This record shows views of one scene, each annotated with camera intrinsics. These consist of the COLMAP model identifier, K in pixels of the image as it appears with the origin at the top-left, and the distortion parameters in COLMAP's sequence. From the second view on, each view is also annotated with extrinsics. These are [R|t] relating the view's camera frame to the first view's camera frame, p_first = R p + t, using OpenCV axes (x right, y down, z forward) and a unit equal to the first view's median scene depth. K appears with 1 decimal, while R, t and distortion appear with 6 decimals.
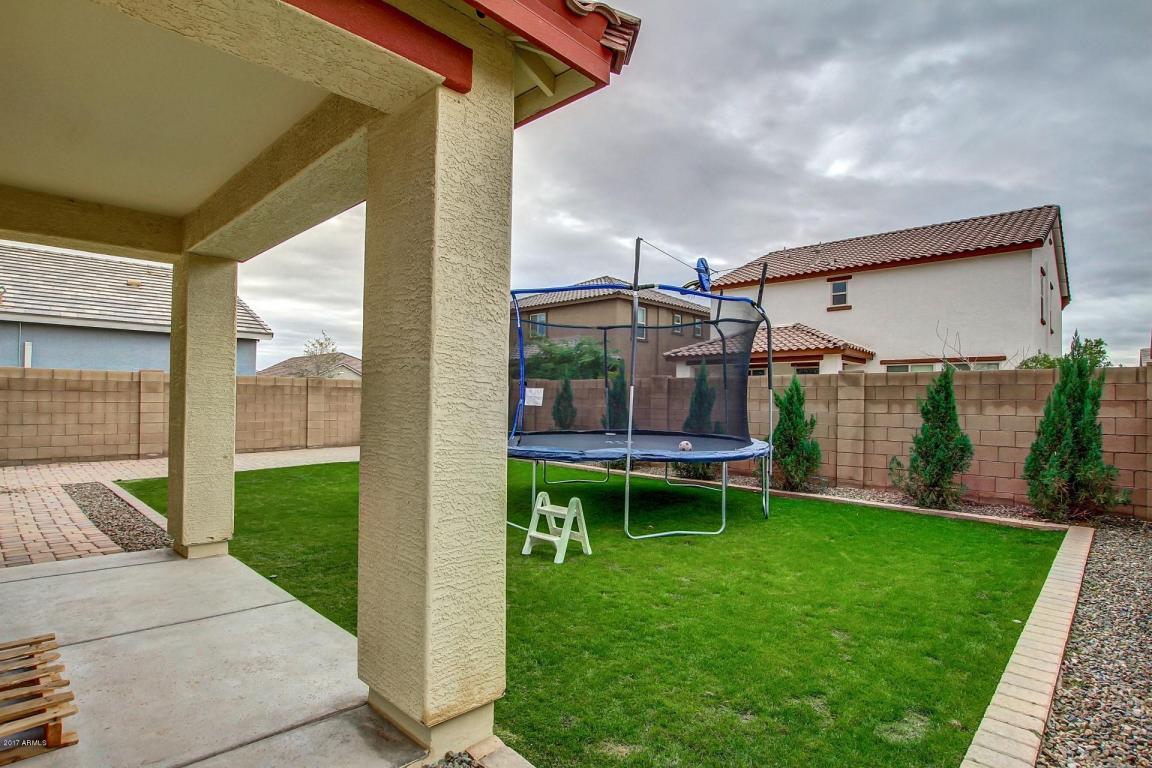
lens RADIAL K [[587.8, 0, 578.2], [0, 587.8, 403.4], [0, 0, 1]] dist [-0.026227, 0.000200]
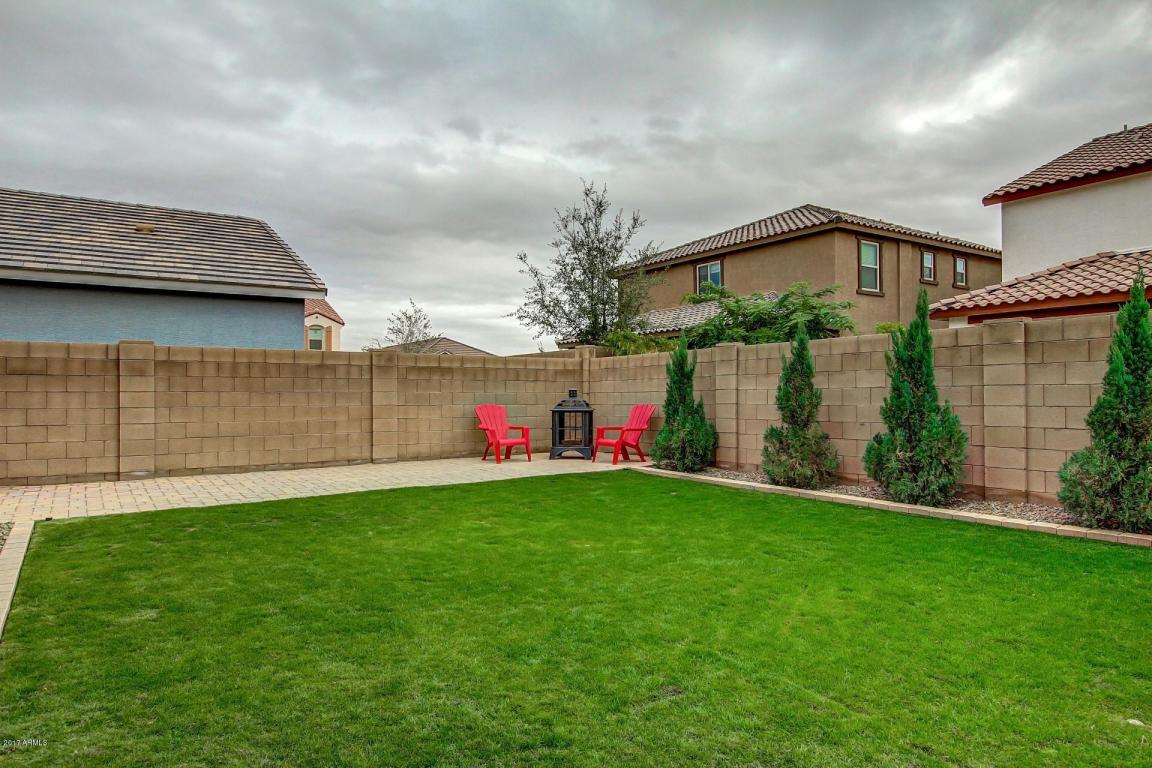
lens RADIAL K [[737.8, 0, 577.1], [0, 737.8, 387.4], [0, 0, 1]] dist [-0.011904, 0.006635]
pose [[0.976854, -0.020617, -0.212912, -0.073666], [0.015985, 0.999597, -0.023451, 0.017290], [0.213310, 0.019504, 0.976790, 0.263642]]
